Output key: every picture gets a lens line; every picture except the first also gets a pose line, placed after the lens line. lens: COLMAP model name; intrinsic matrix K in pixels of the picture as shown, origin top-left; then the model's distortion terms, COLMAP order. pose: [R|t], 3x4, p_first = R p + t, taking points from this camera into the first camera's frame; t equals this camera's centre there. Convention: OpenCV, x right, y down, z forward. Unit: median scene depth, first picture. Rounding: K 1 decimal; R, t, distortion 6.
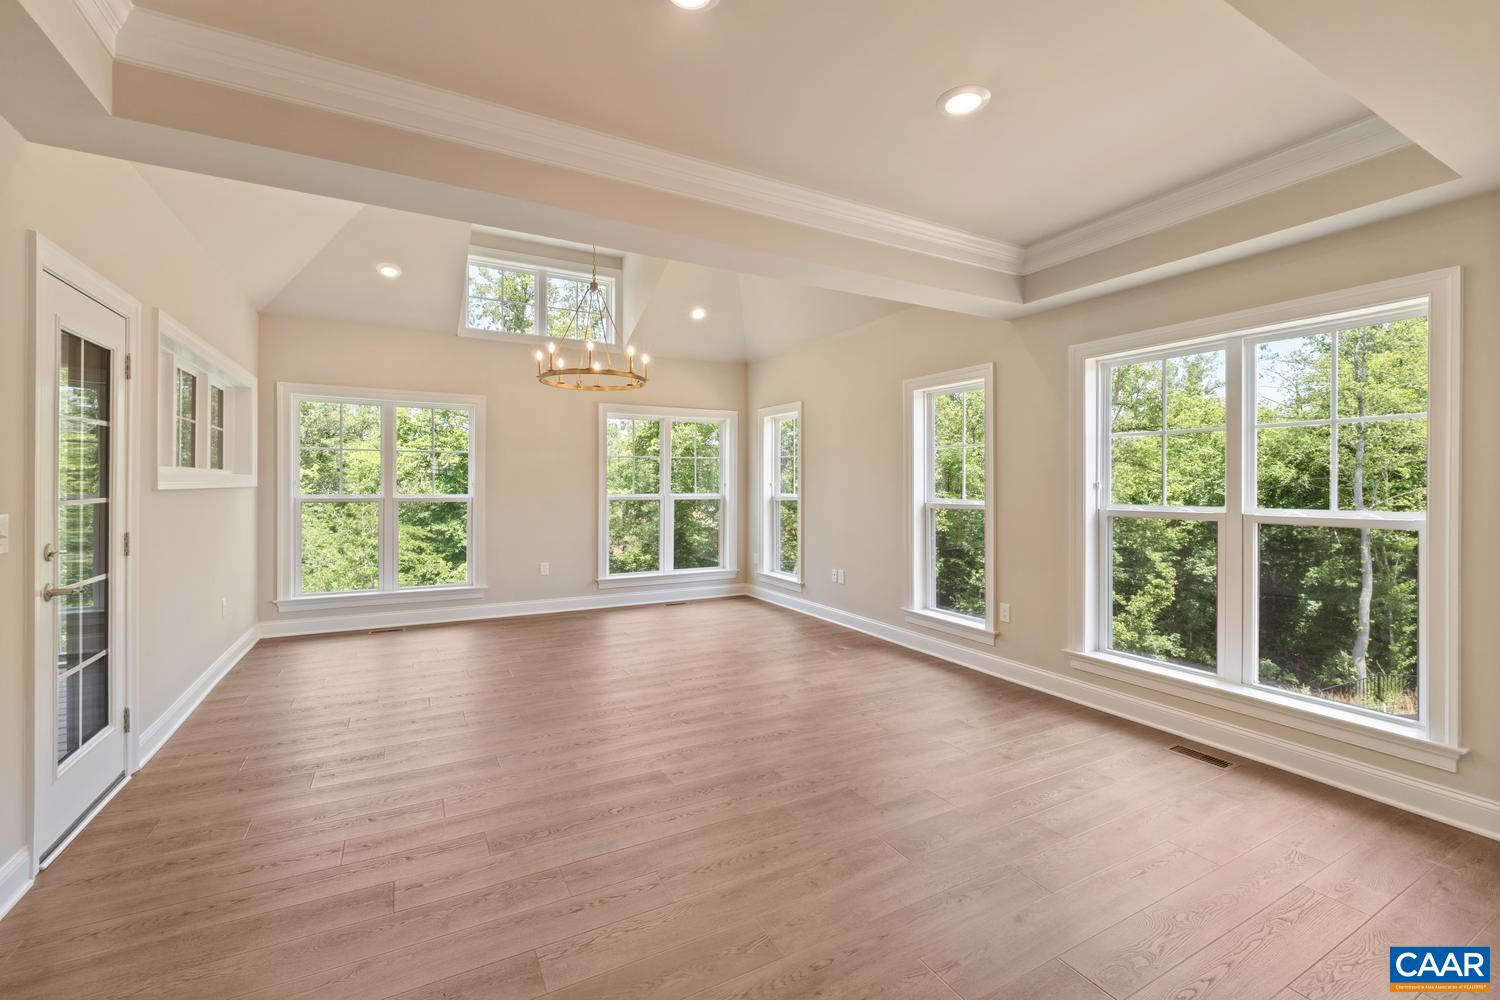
lens RADIAL K [[634.9, 0, 747.7], [0, 634.9, 485.6], [0, 0, 1]] dist [-0.002070, -0.000401]
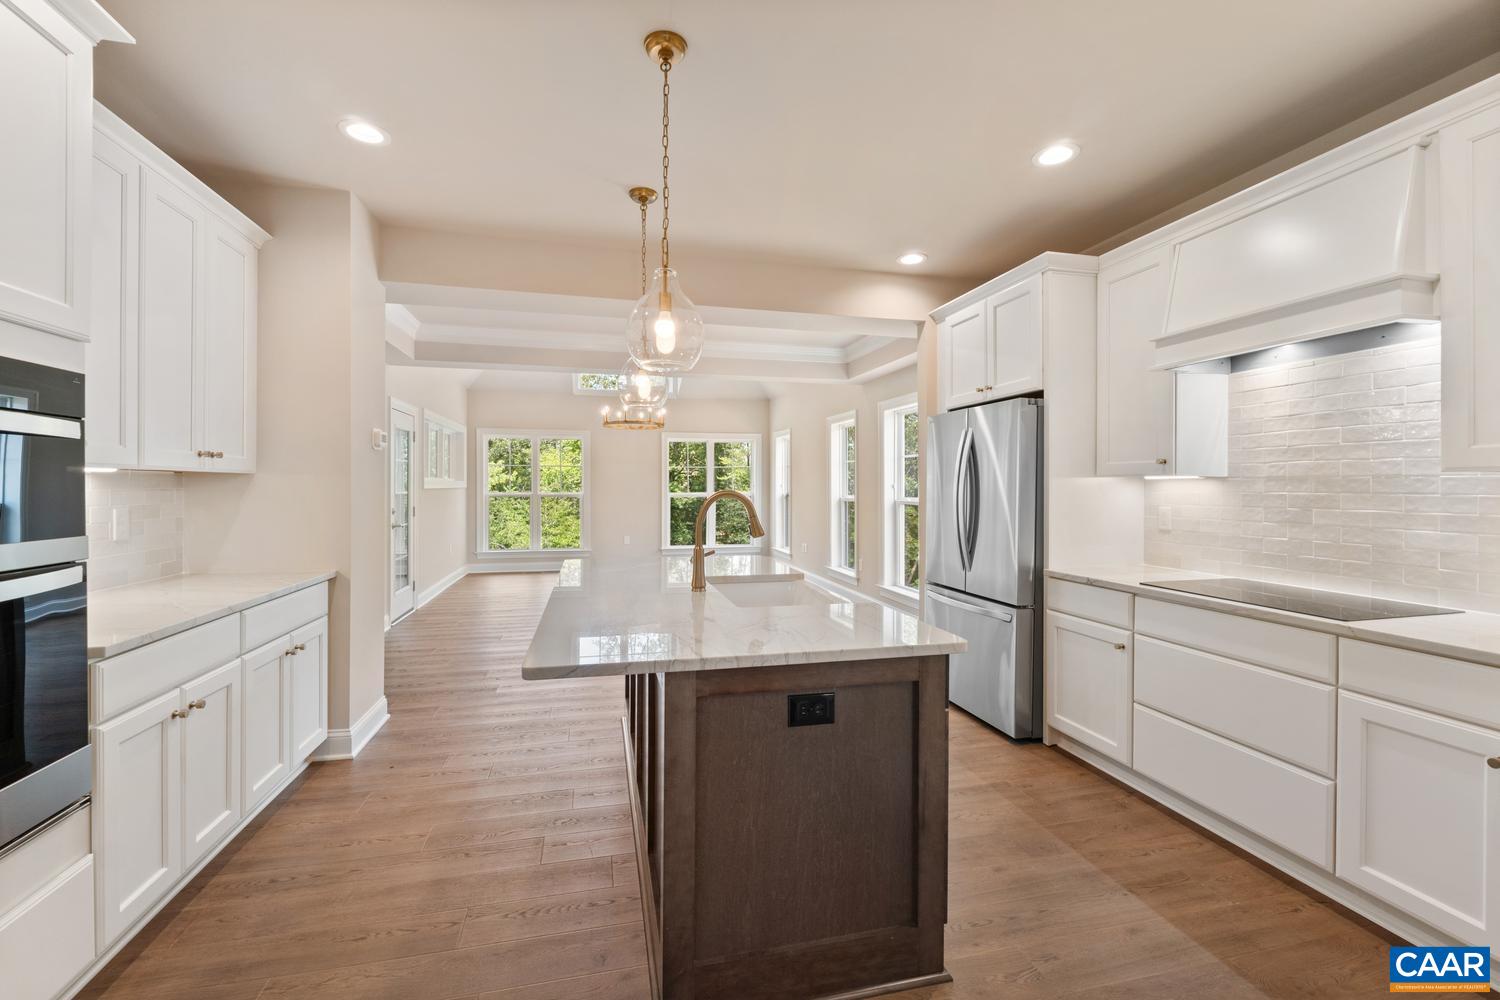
lens RADIAL K [[629.6, 0, 745.5], [0, 629.6, 489.9], [0, 0, 1]] dist [0.000431, -0.000408]
pose [[0.966790, -0.000176, -0.255574, 0.419385], [0.001220, 0.999992, 0.003927, 0.001799], [0.255571, -0.004109, 0.966782, -0.491738]]
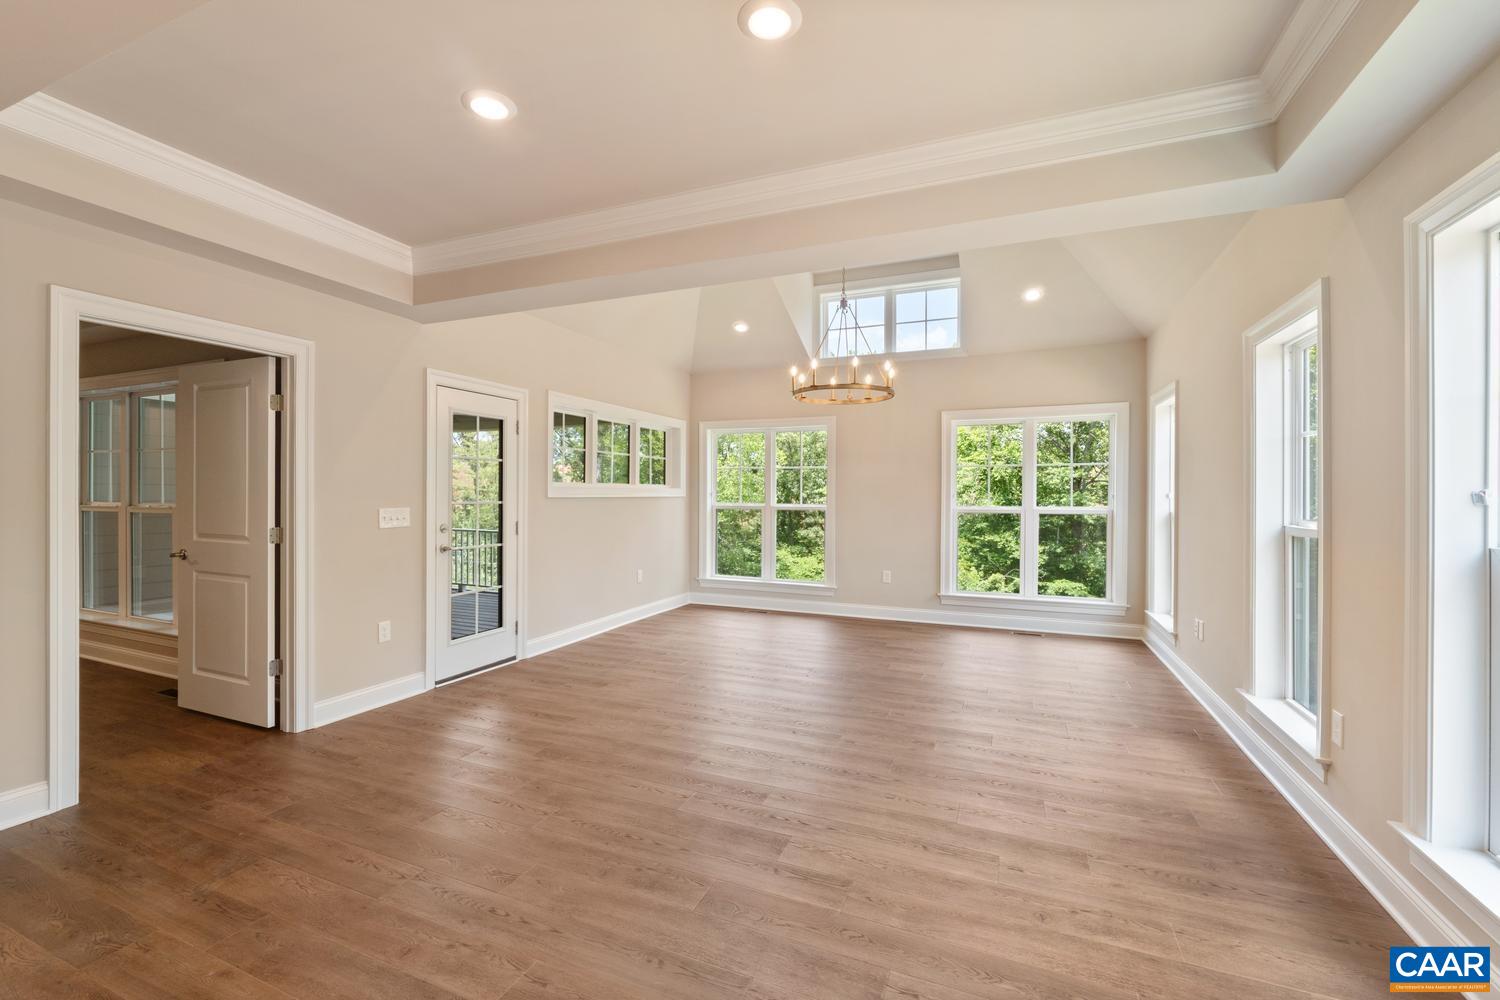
lens RADIAL K [[632.8, 0, 742.9], [0, 632.8, 502.9], [0, 0, 1]] dist [-0.001879, -0.000278]
pose [[0.622568, 0.010098, -0.782500, 0.404546], [-0.004379, 0.999946, 0.009420, 0.001480], [0.782553, -0.002438, 0.622579, 0.202150]]
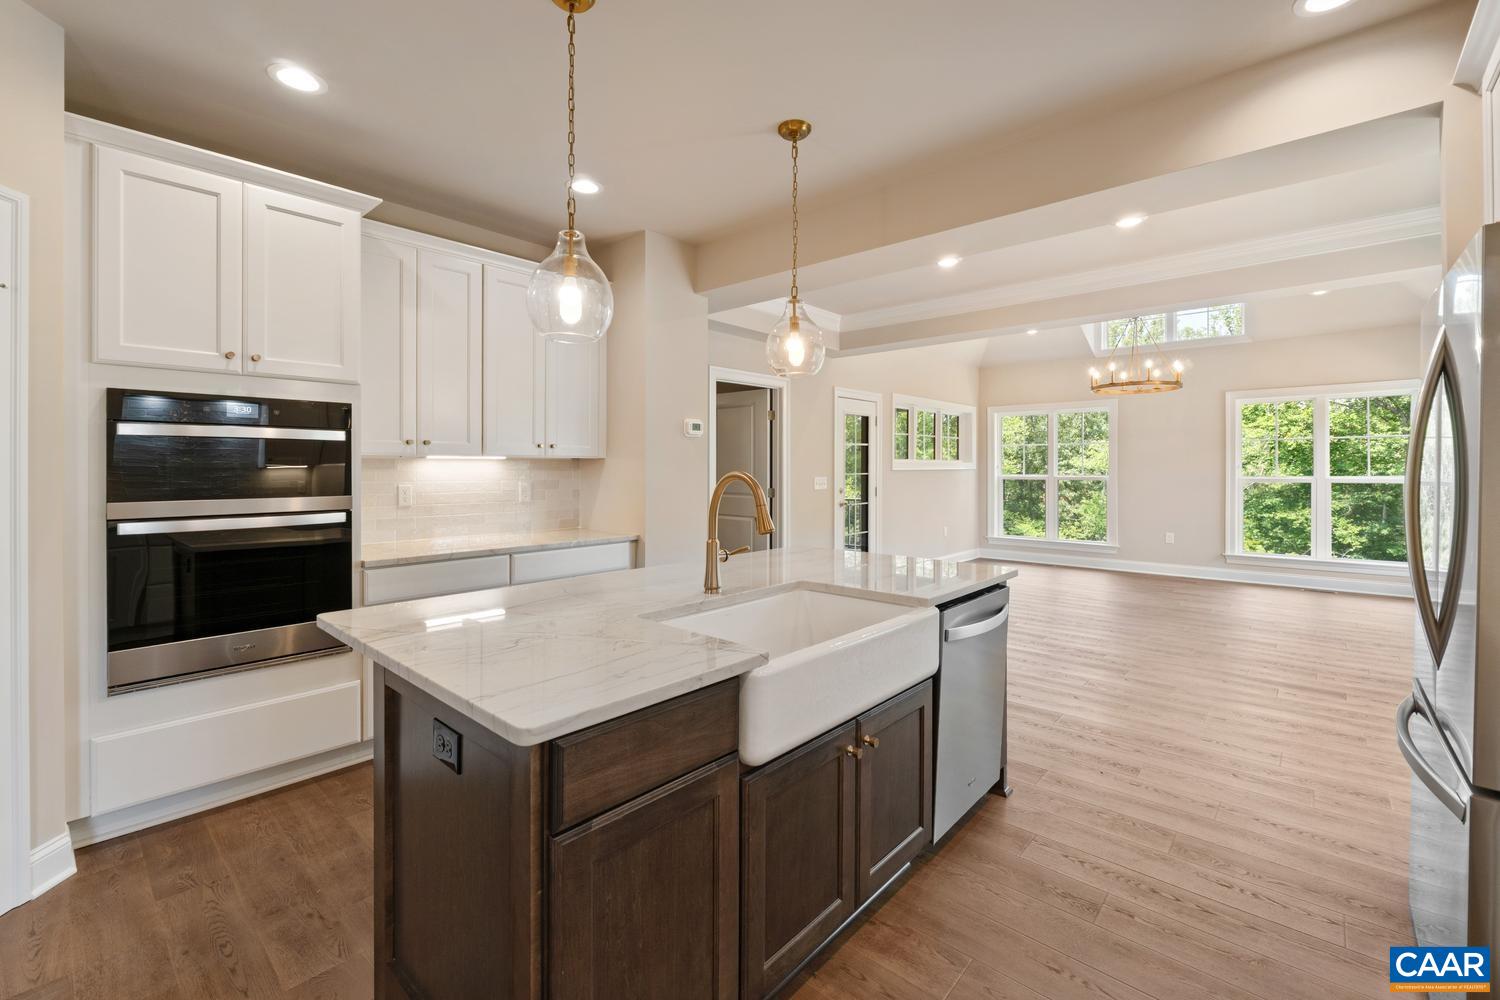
lens RADIAL K [[641.7, 0, 748.6], [0, 641.7, 472.3], [0, 0, 1]] dist [-0.003305, -0.000764]
pose [[0.339116, 0.002803, -0.940740, 0.638812], [0.001212, 0.999993, 0.003416, 0.003237], [0.940744, -0.002298, 0.339110, -0.175170]]
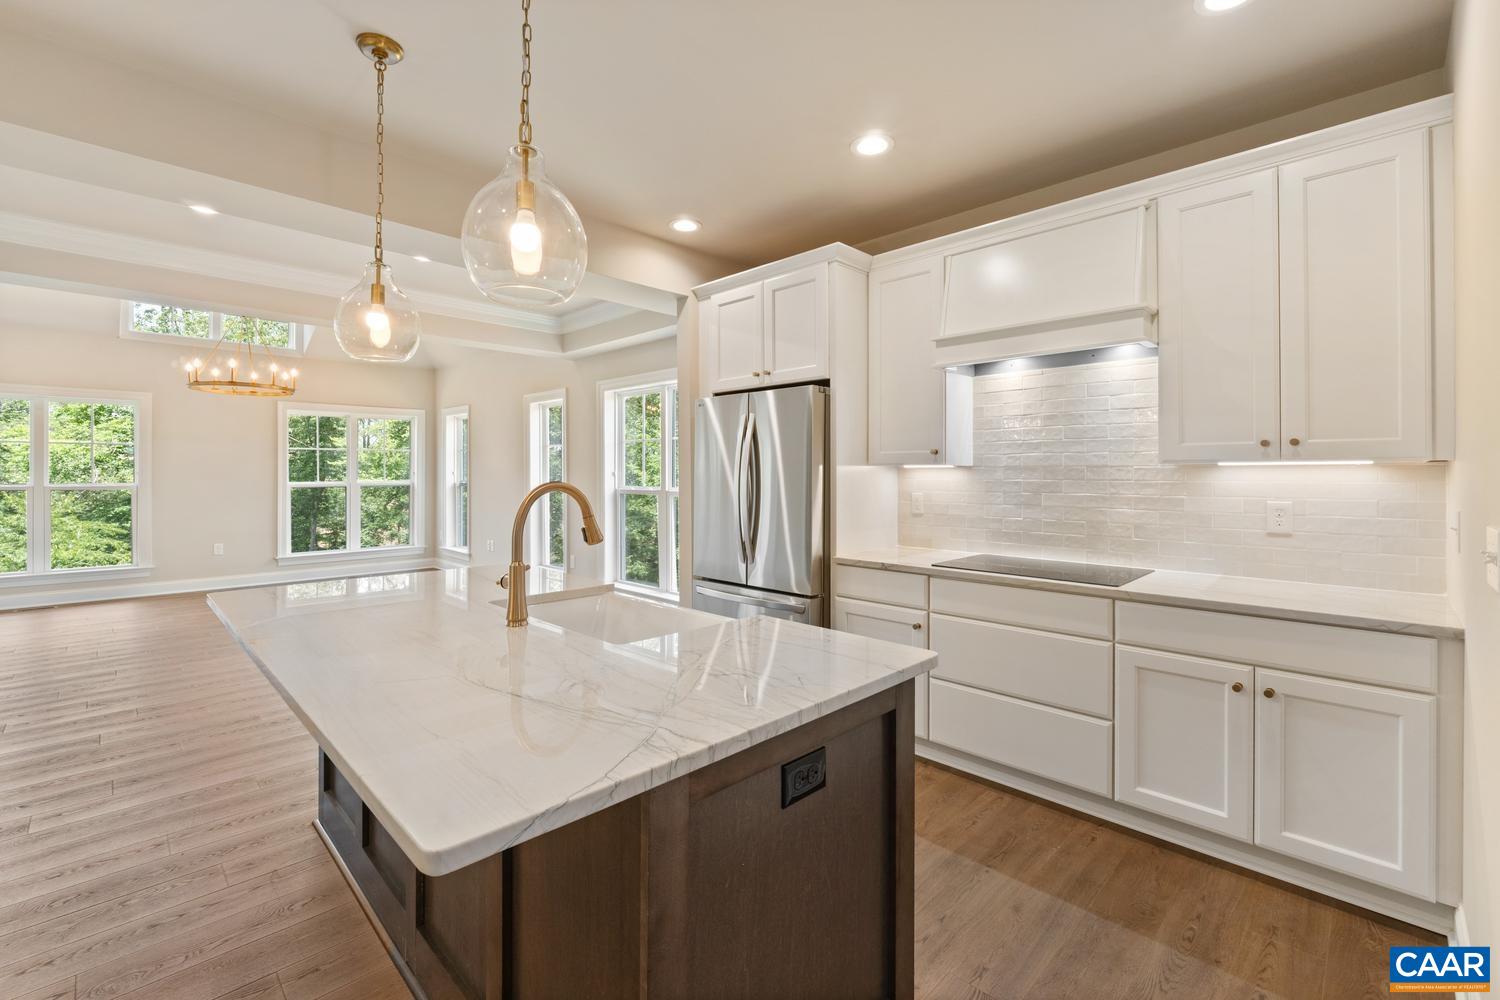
lens RADIAL K [[641.7, 0, 748.6], [0, 641.7, 472.3], [0, 0, 1]] dist [-0.003305, -0.000764]
pose [[0.957247, -0.002104, 0.289263, 0.289789], [0.002636, 0.999995, -0.001447, -0.000187], [-0.289259, 0.002148, 0.957249, -0.407437]]
